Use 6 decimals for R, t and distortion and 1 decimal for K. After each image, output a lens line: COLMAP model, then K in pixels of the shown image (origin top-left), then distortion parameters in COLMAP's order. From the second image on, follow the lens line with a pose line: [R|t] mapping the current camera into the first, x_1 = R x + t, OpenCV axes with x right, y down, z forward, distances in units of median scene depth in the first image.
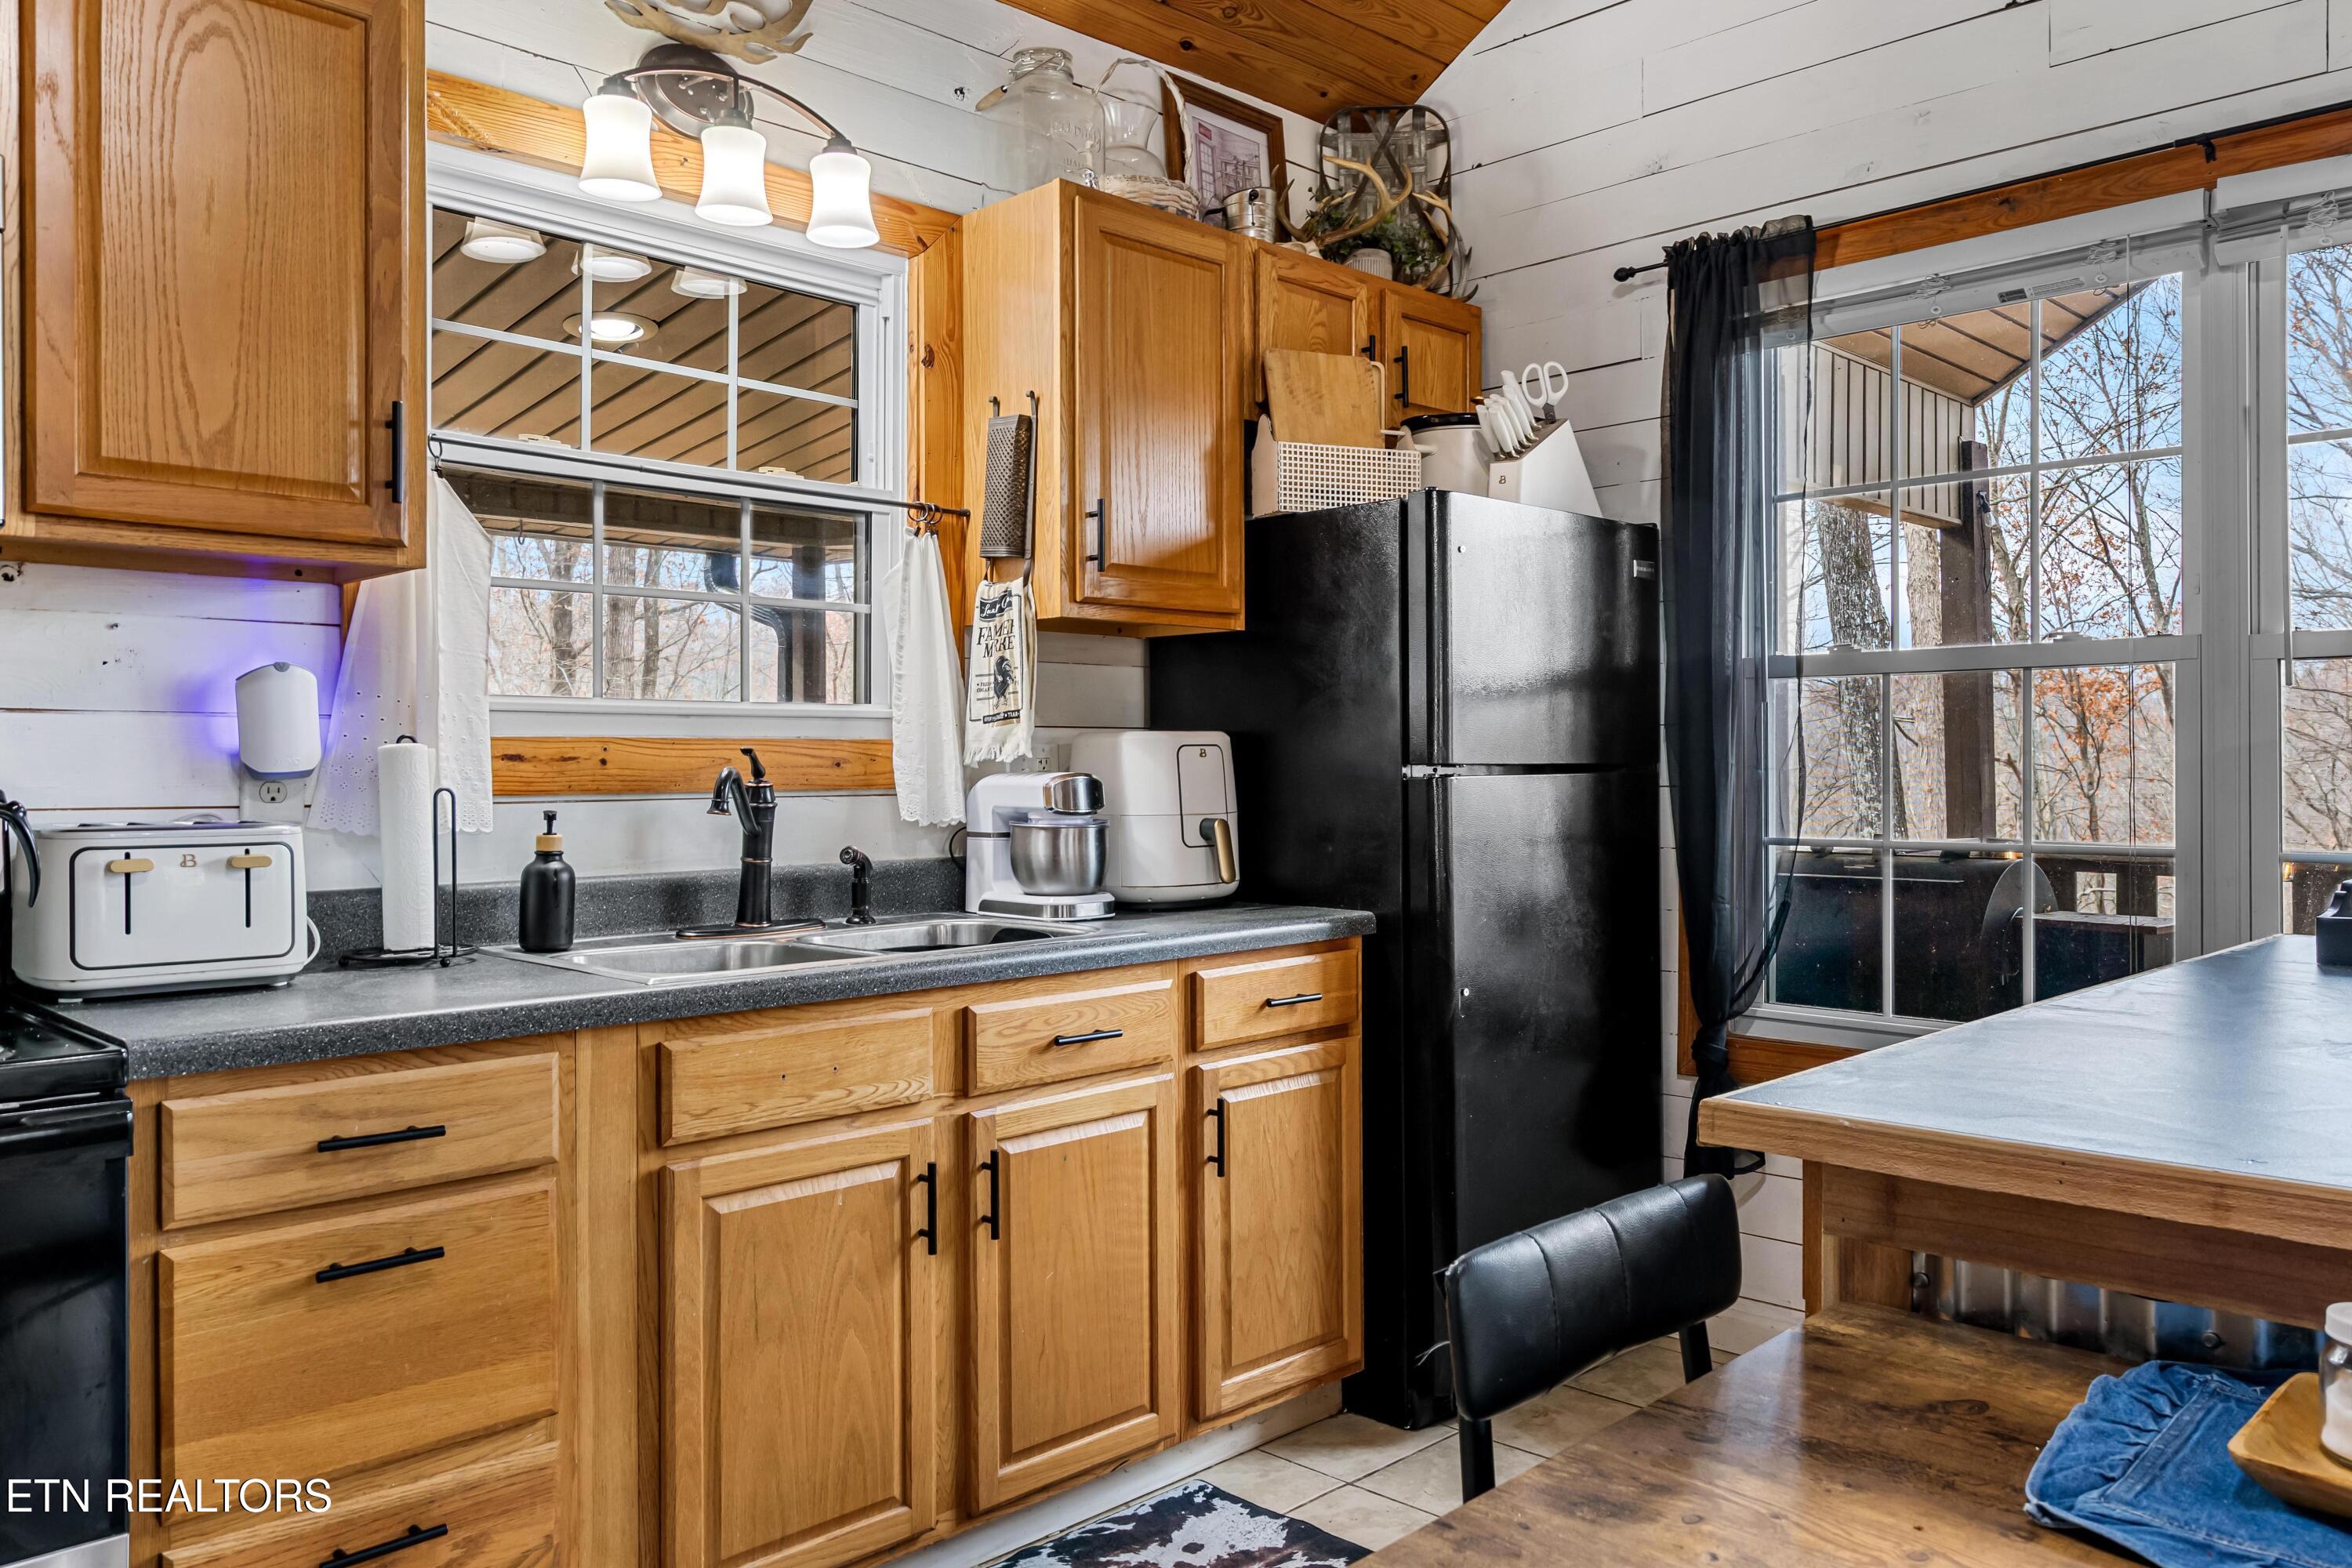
lens RADIAL K [[1697.4, 0, 1251.6], [0, 1697.4, 771.0], [0, 0, 1]] dist [0.003987, 0.001167]
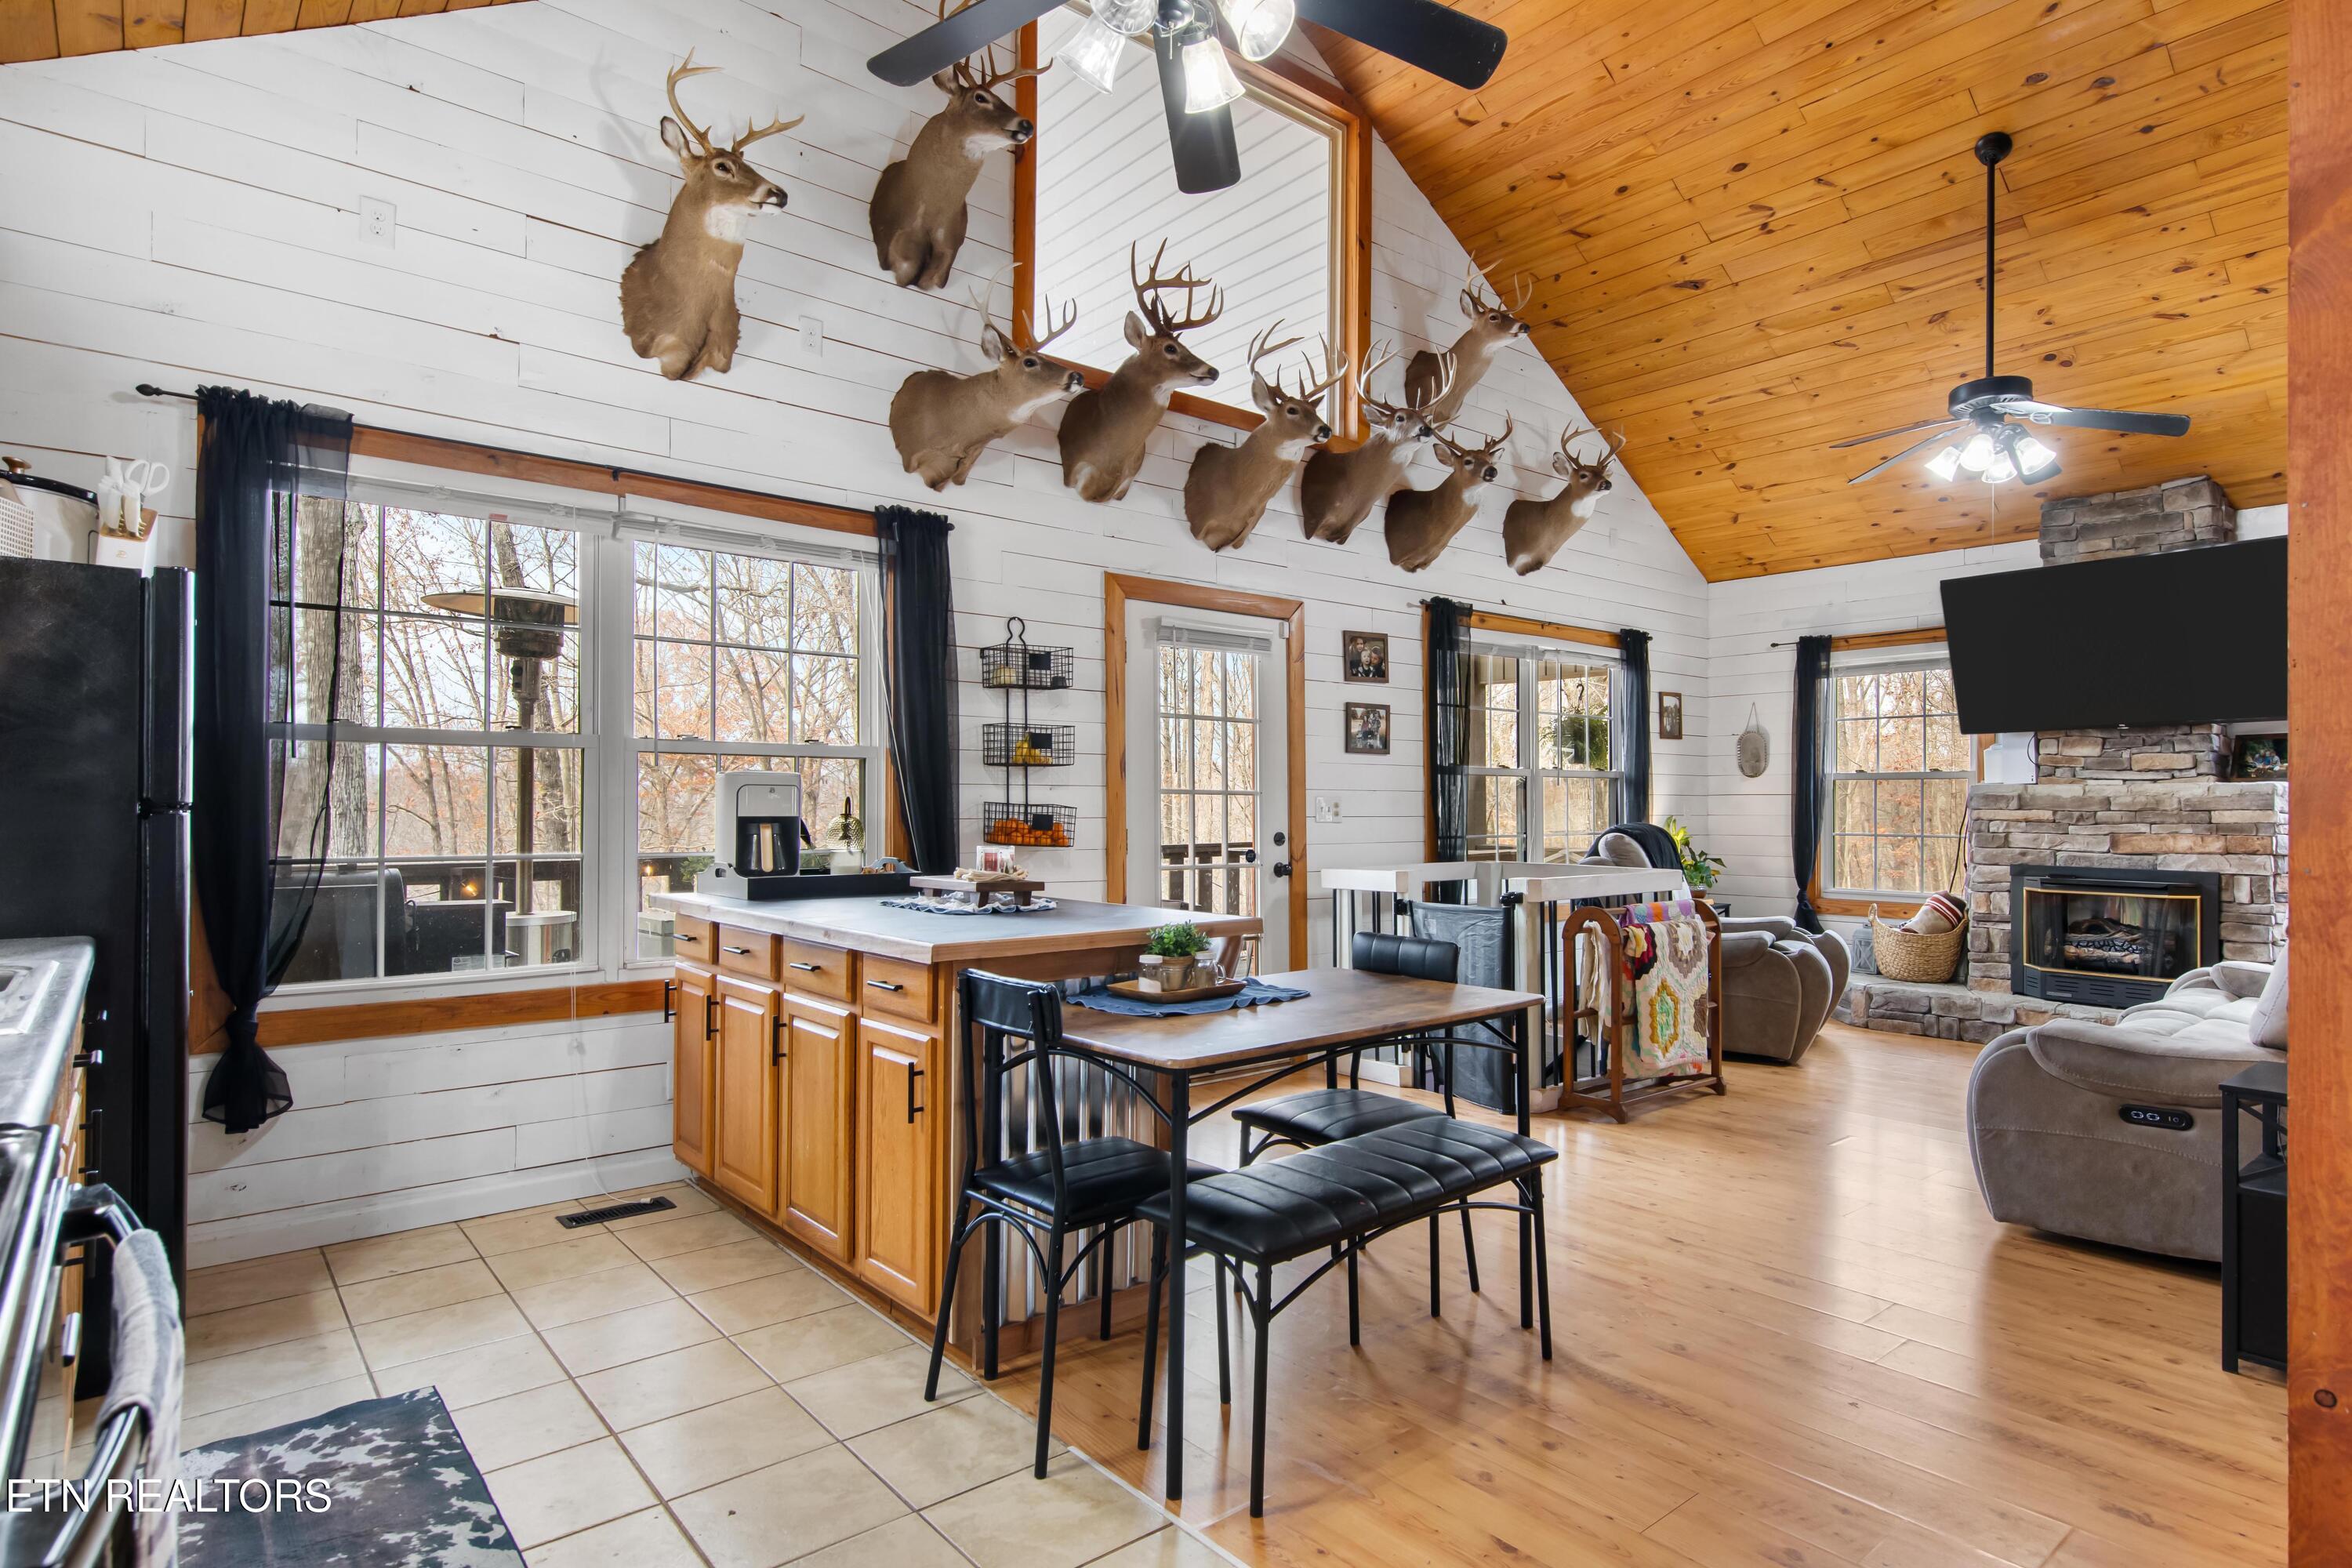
lens RADIAL K [[1267.3, 0, 1251.0], [0, 1267.3, 797.6], [0, 0, 1]] dist [0.004530, -0.001790]
pose [[0.076716, 0.012836, 0.996970, -0.723901], [-0.002261, 0.999917, -0.012700, 0.002606], [-0.997050, -0.001280, 0.076738, 0.193246]]
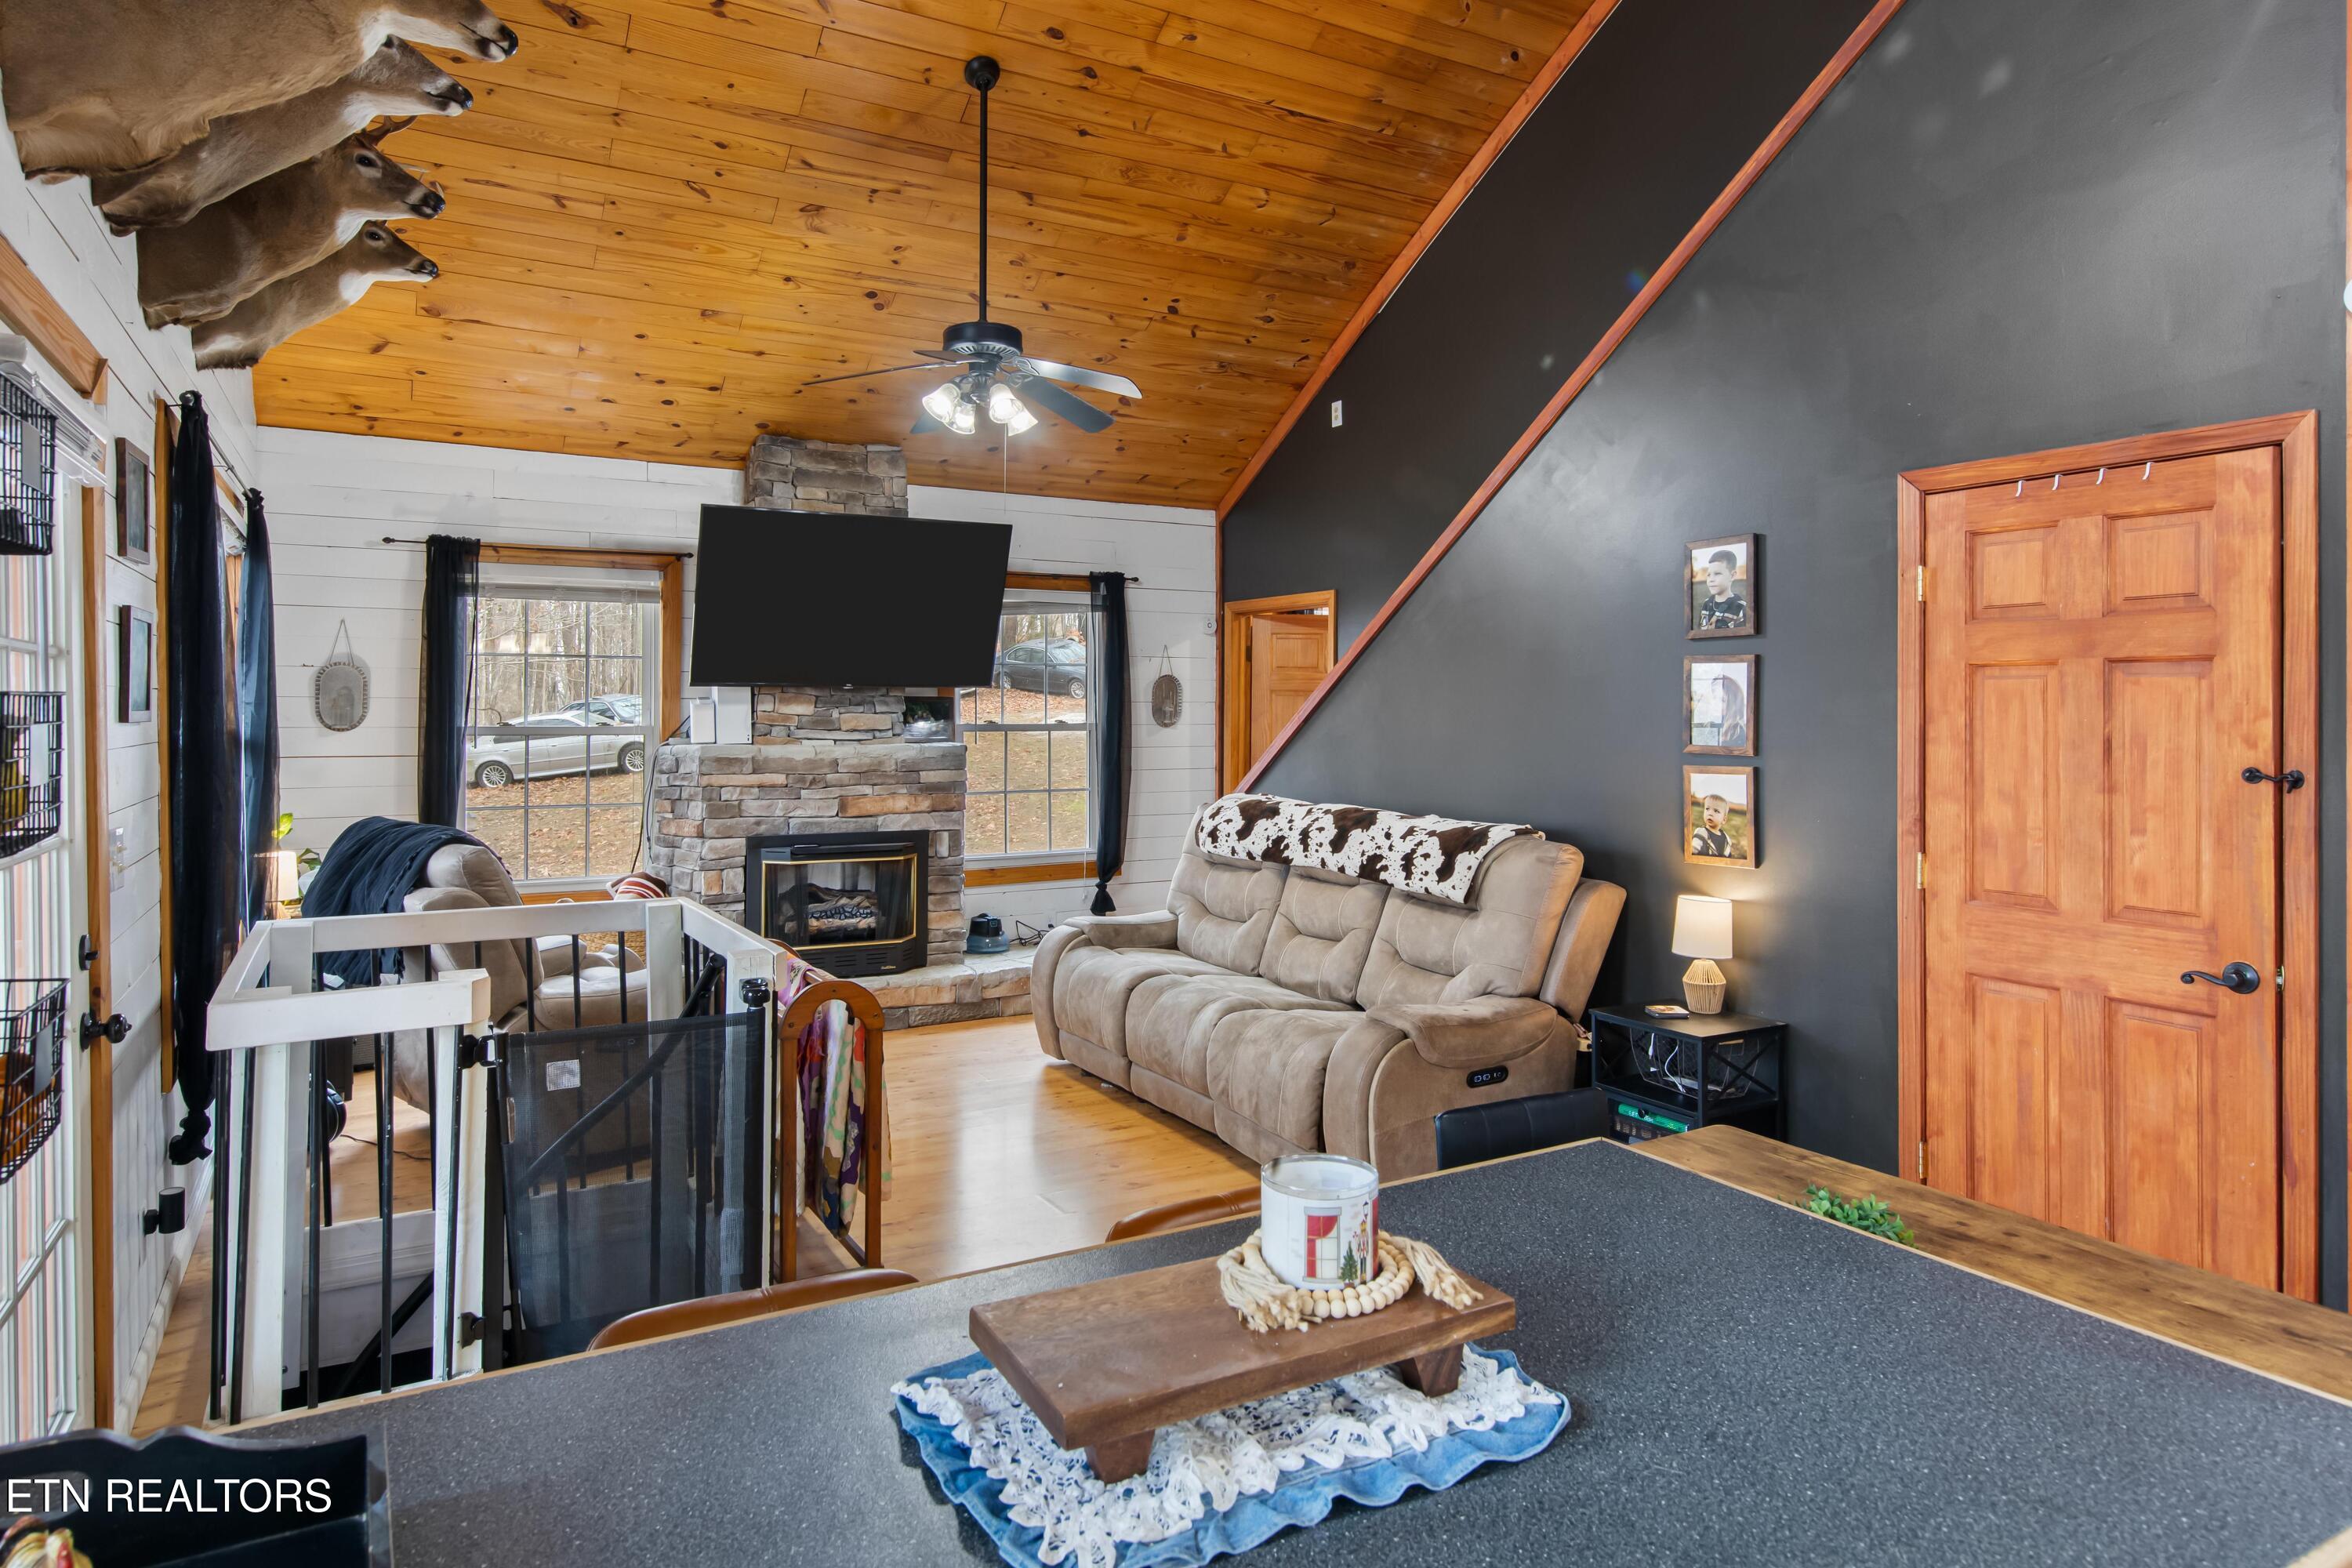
lens RADIAL K [[1380.5, 0, 1174.6], [0, 1380.5, 698.5], [0, 0, 1]] dist [0.001707, 0.000057]
pose [[-0.962063, 0.004946, 0.272782, 0.359179], [0.002261, 0.999946, -0.010156, -0.100653], [-0.272817, -0.009154, -0.962022, 0.912304]]
